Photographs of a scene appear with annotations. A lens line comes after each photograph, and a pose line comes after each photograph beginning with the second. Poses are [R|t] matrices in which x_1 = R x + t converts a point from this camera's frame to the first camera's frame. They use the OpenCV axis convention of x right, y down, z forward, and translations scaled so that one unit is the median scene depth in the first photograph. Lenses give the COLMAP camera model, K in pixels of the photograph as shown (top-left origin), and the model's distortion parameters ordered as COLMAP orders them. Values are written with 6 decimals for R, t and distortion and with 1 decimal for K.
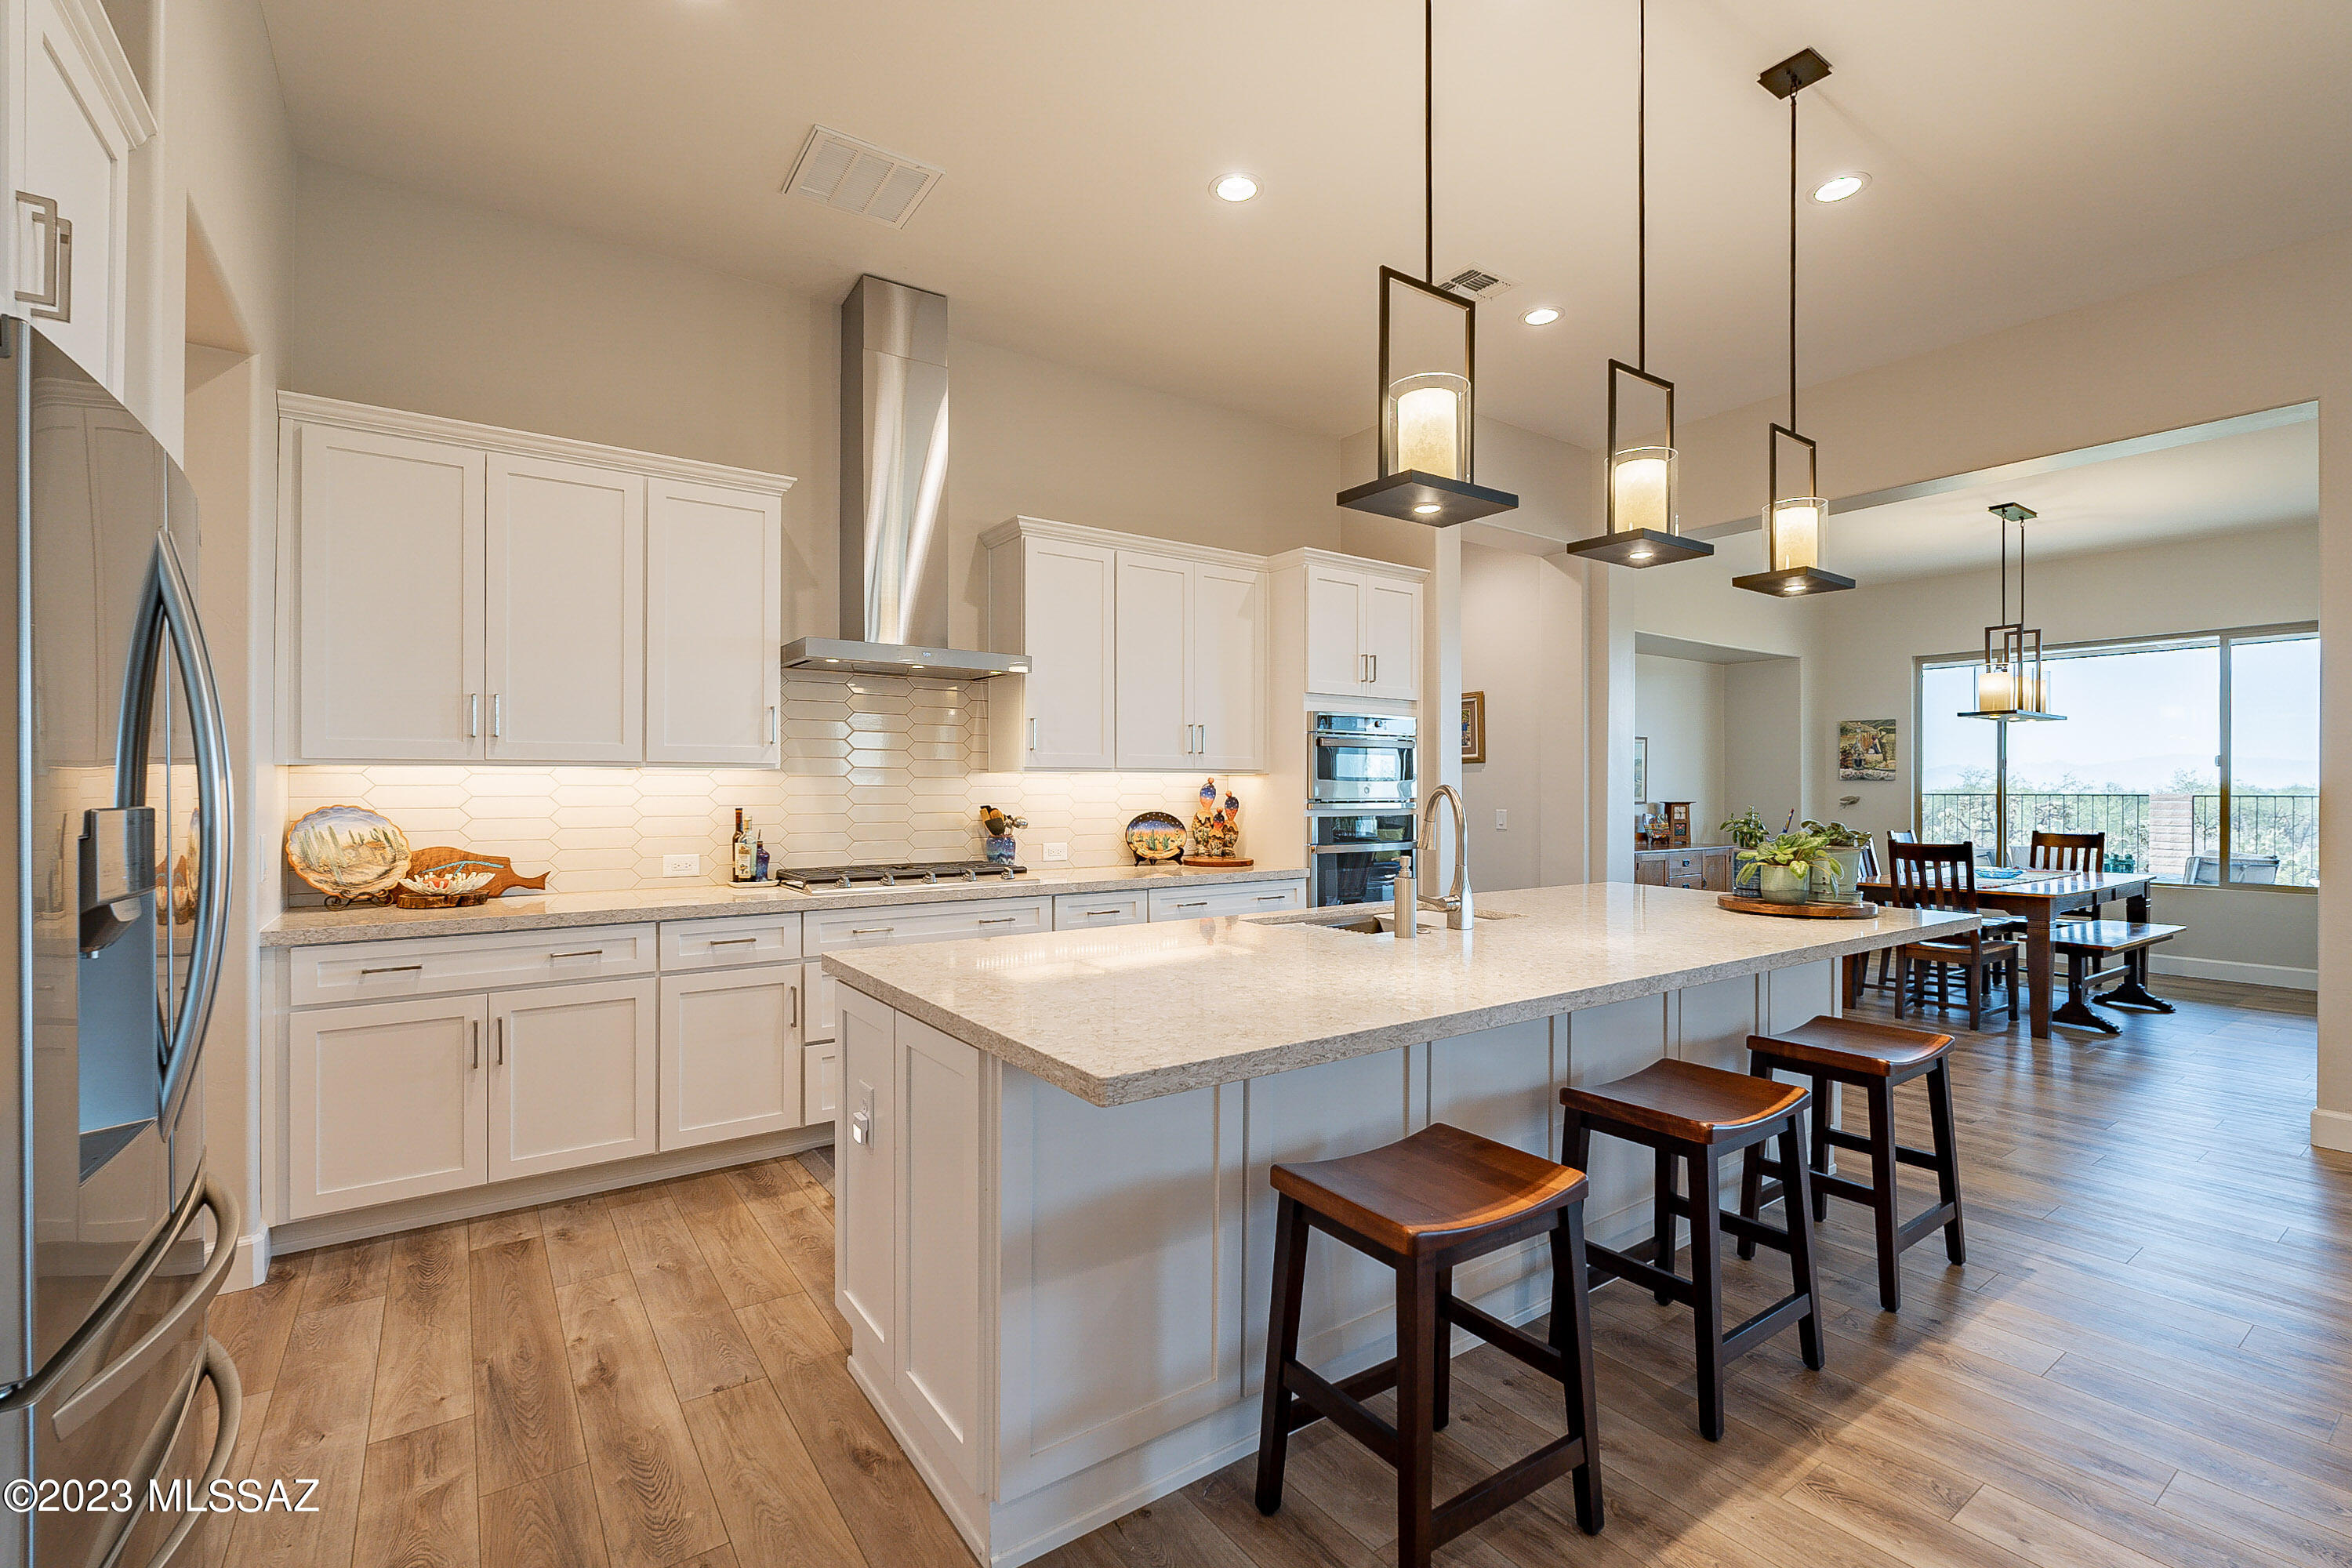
lens RADIAL K [[1021.6, 0, 1172.0], [0, 1021.6, 788.7], [0, 0, 1]] dist [-0.001631, 0.000157]
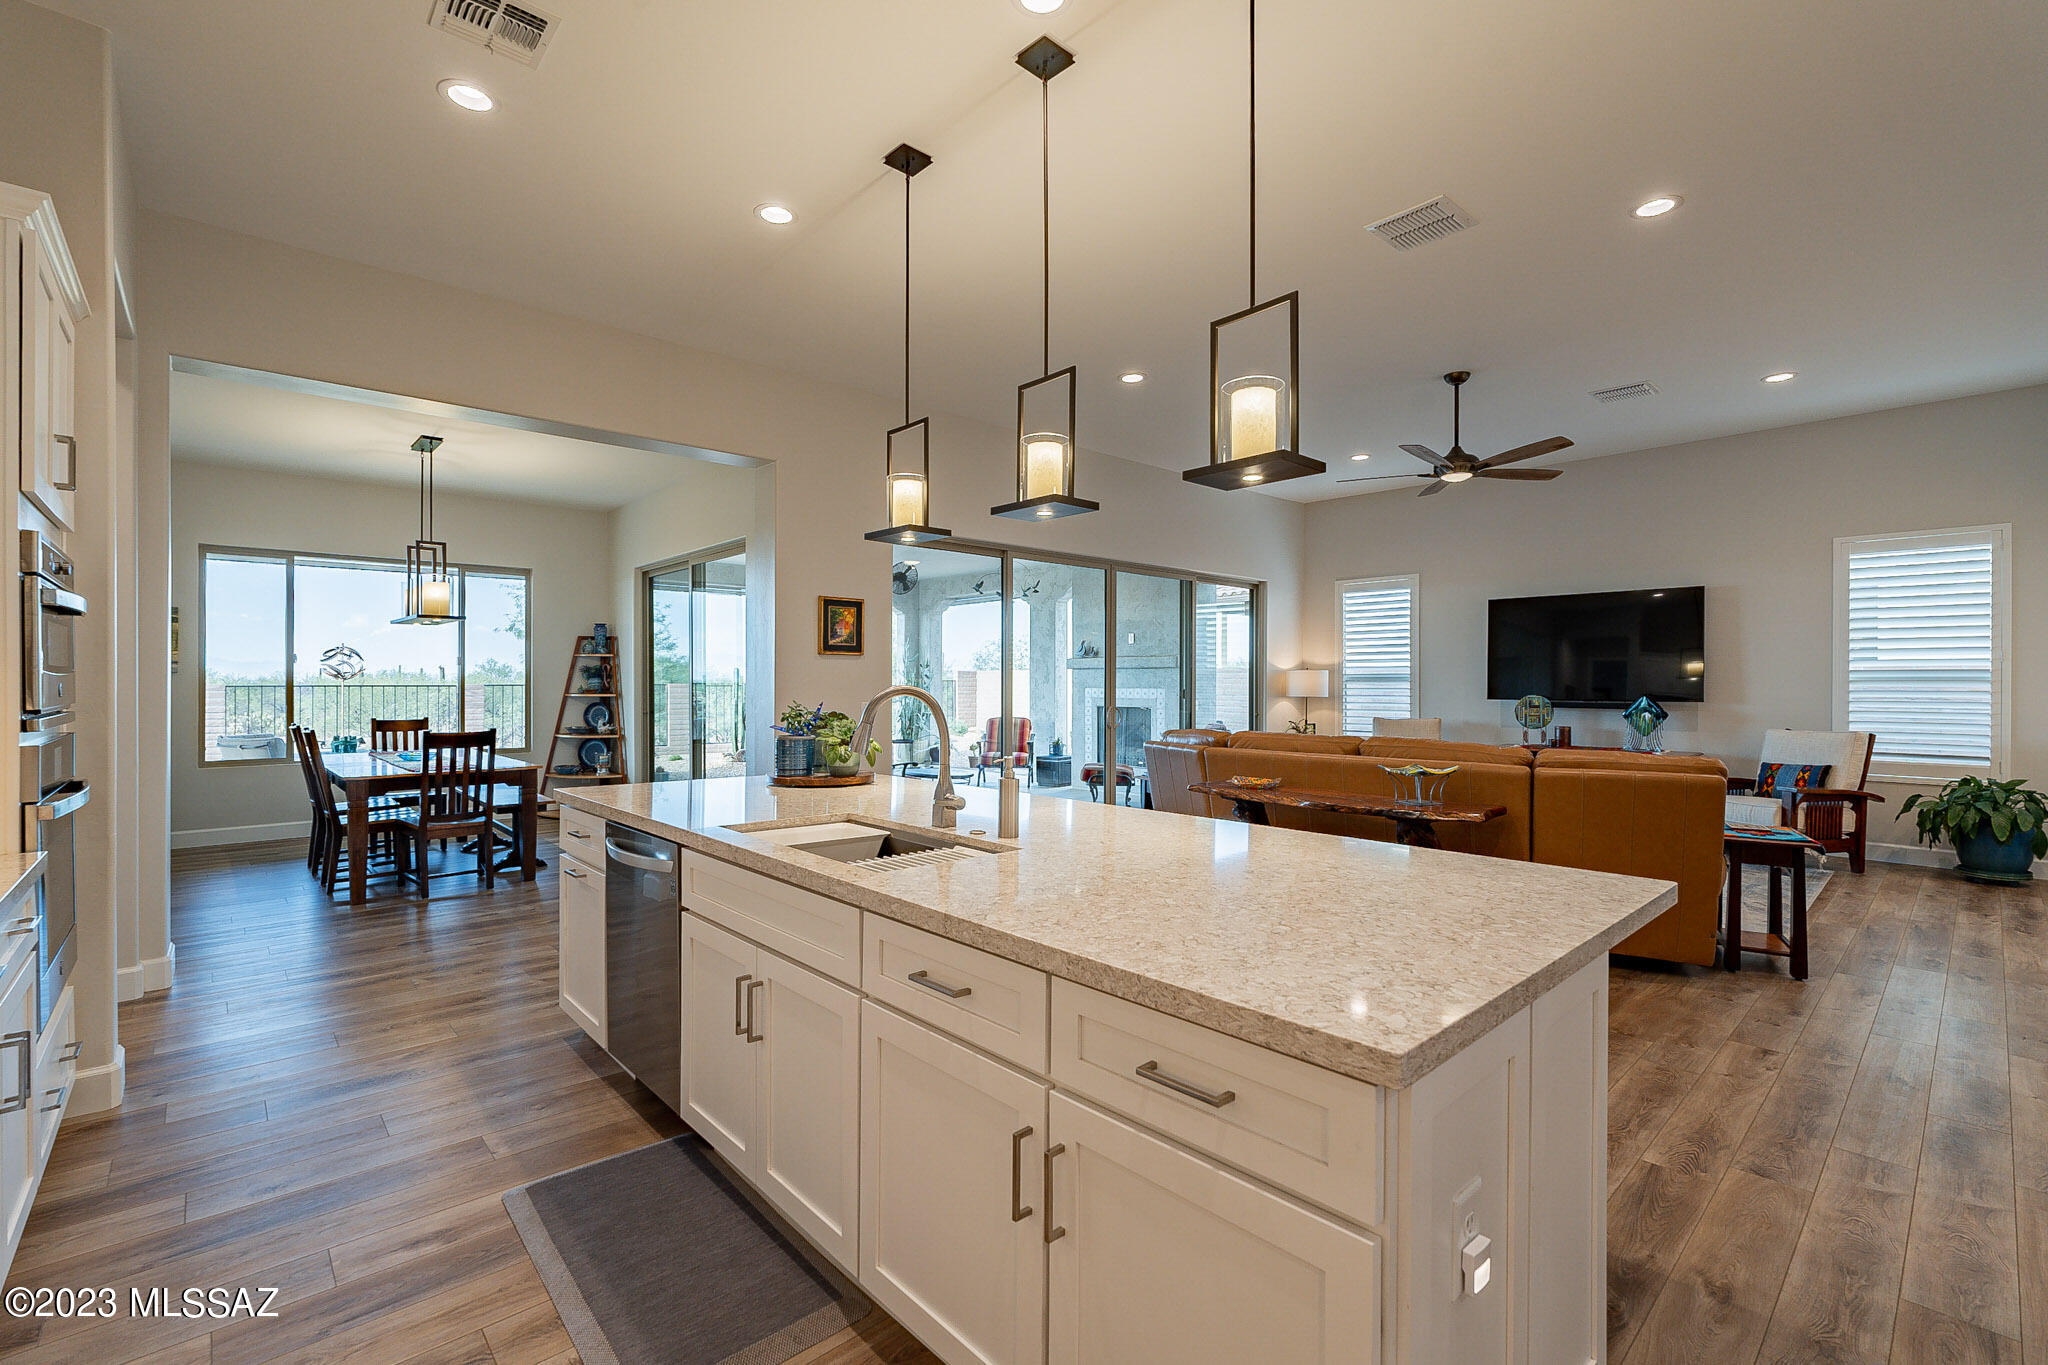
lens RADIAL K [[895.7, 0, 1021.6], [0, 895.7, 683.3], [0, 0, 1]] dist [-0.002720, 0.000038]
pose [[-0.125102, -0.003833, 0.992137, -0.328808], [-0.002933, 0.999990, 0.003494, -0.005288], [-0.992140, -0.002473, -0.125112, 0.553475]]
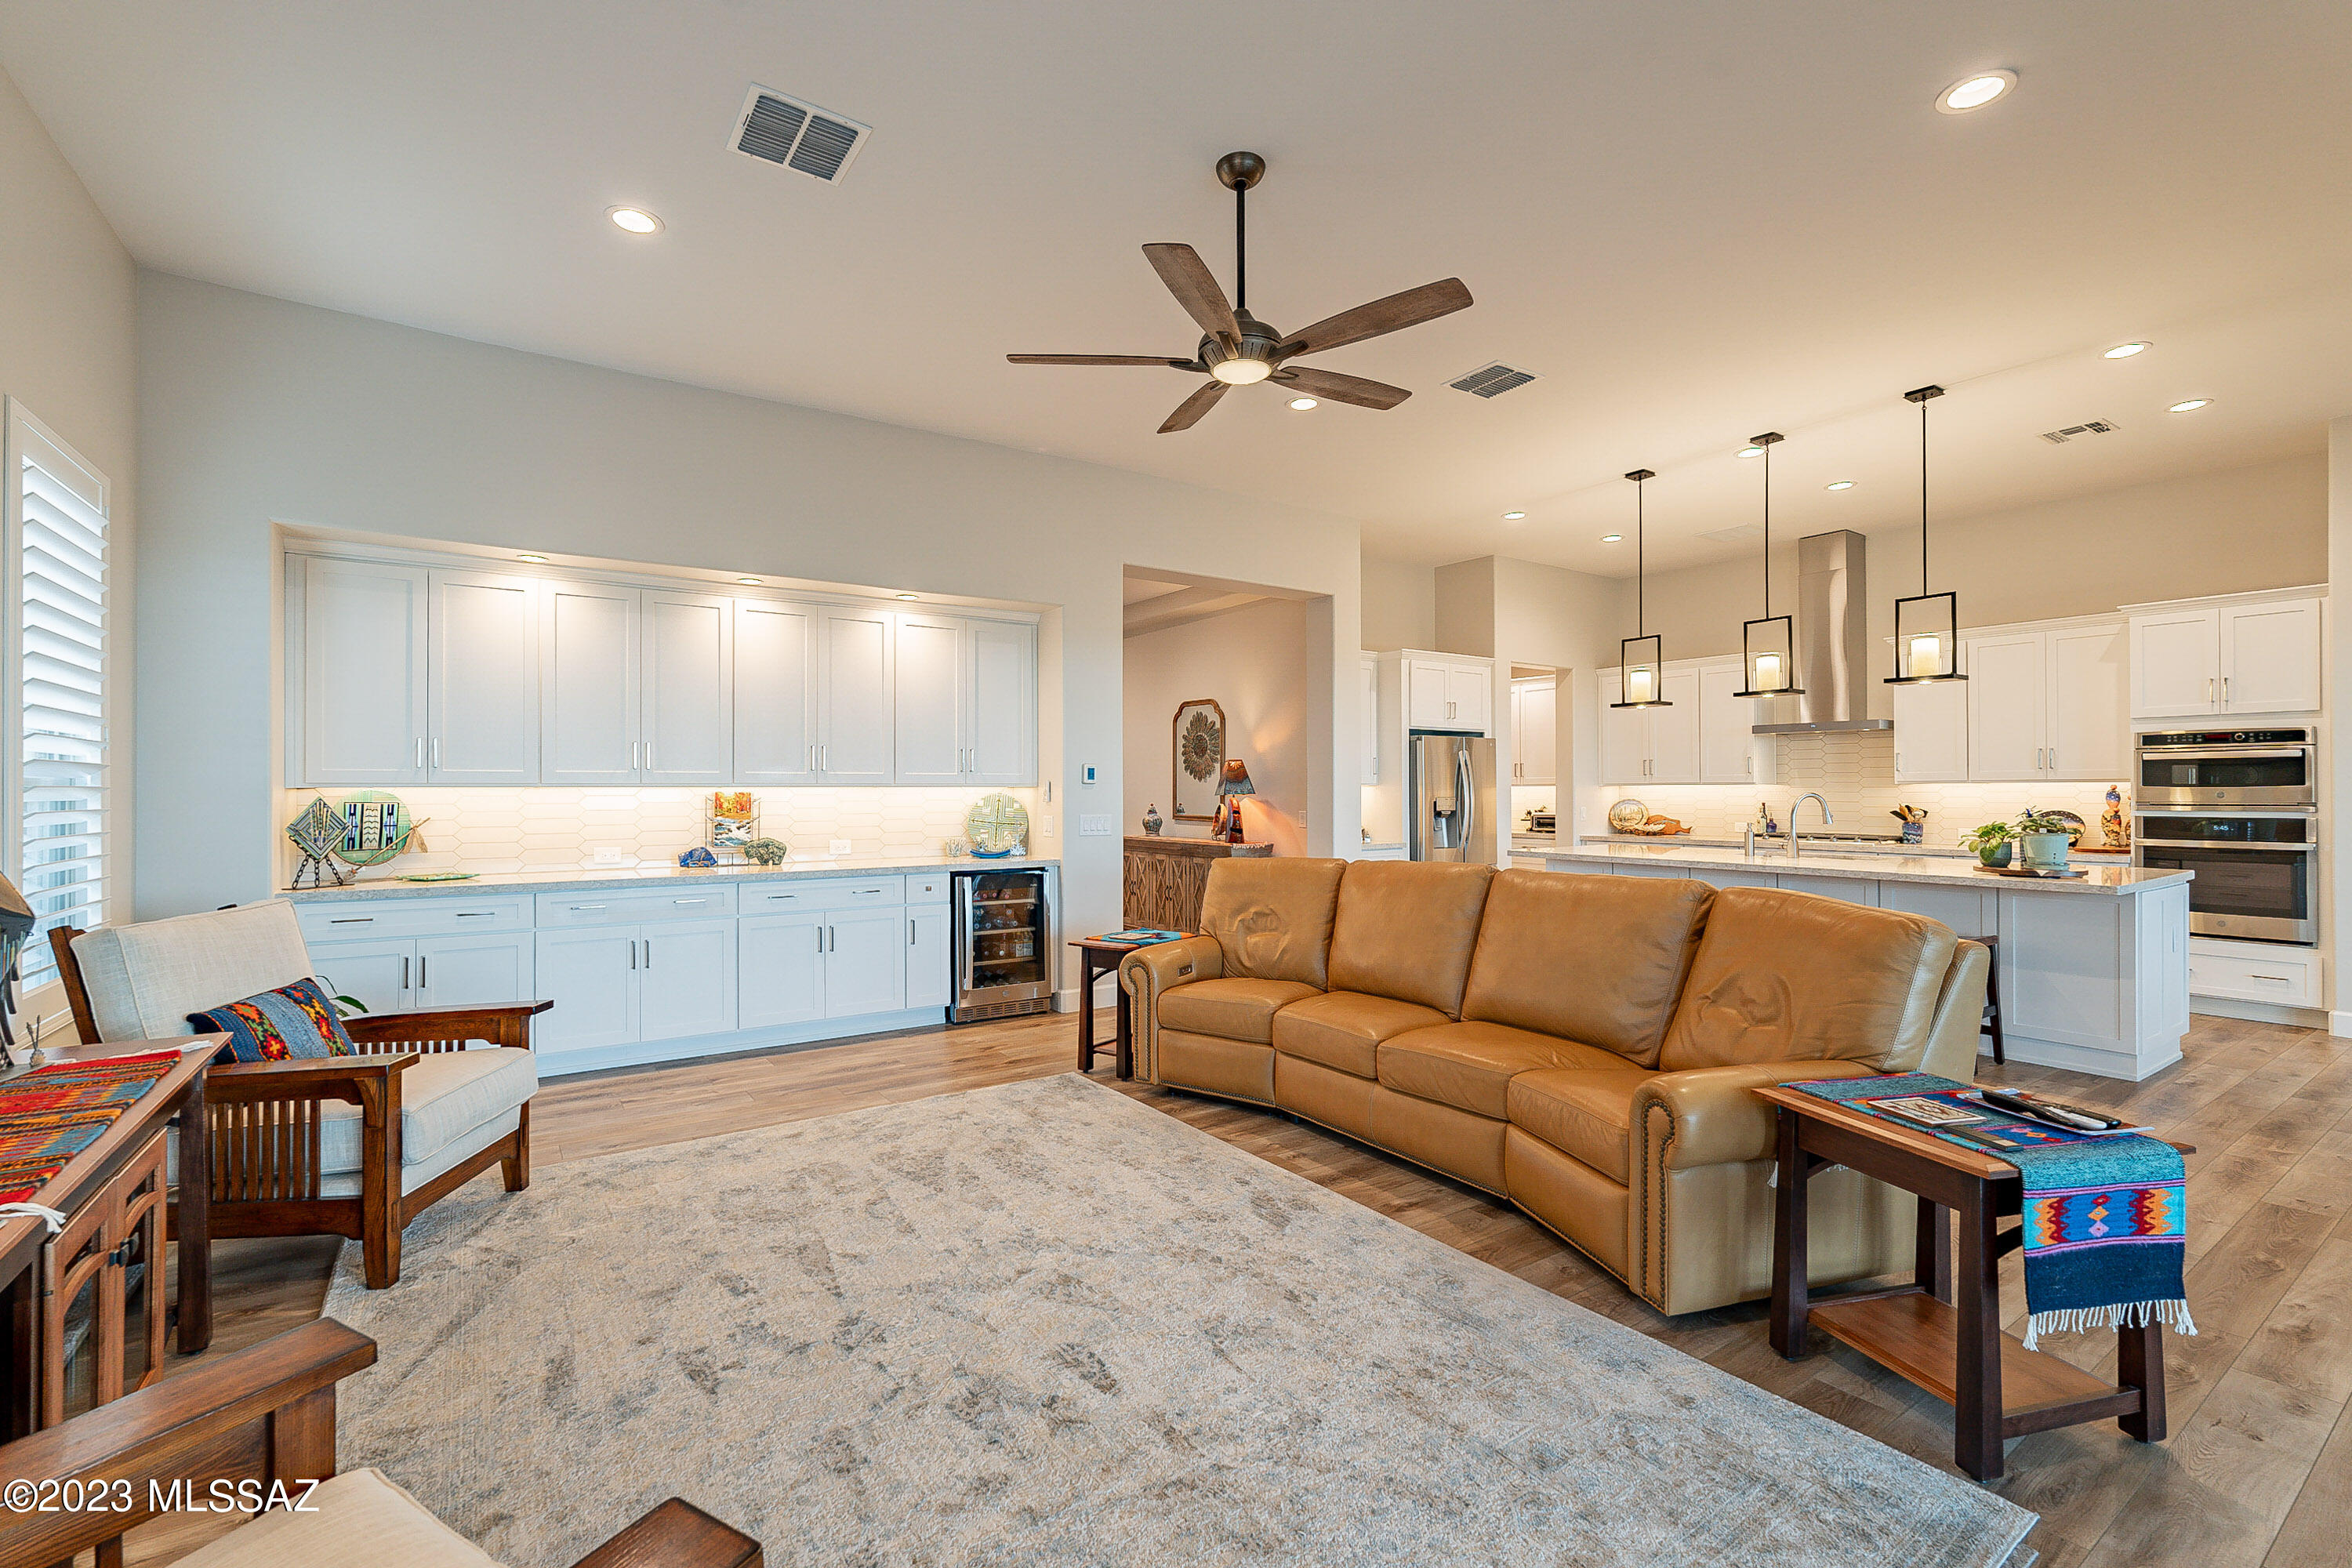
lens RADIAL K [[1021.6, 0, 1172.0], [0, 1021.6, 788.7], [0, 0, 1]] dist [-0.001631, 0.000157]
pose [[-0.022630, -0.002533, -0.999741, 1.343761], [0.002006, 0.999995, -0.002579, -0.005566], [0.999742, -0.002064, -0.022625, -0.151375]]
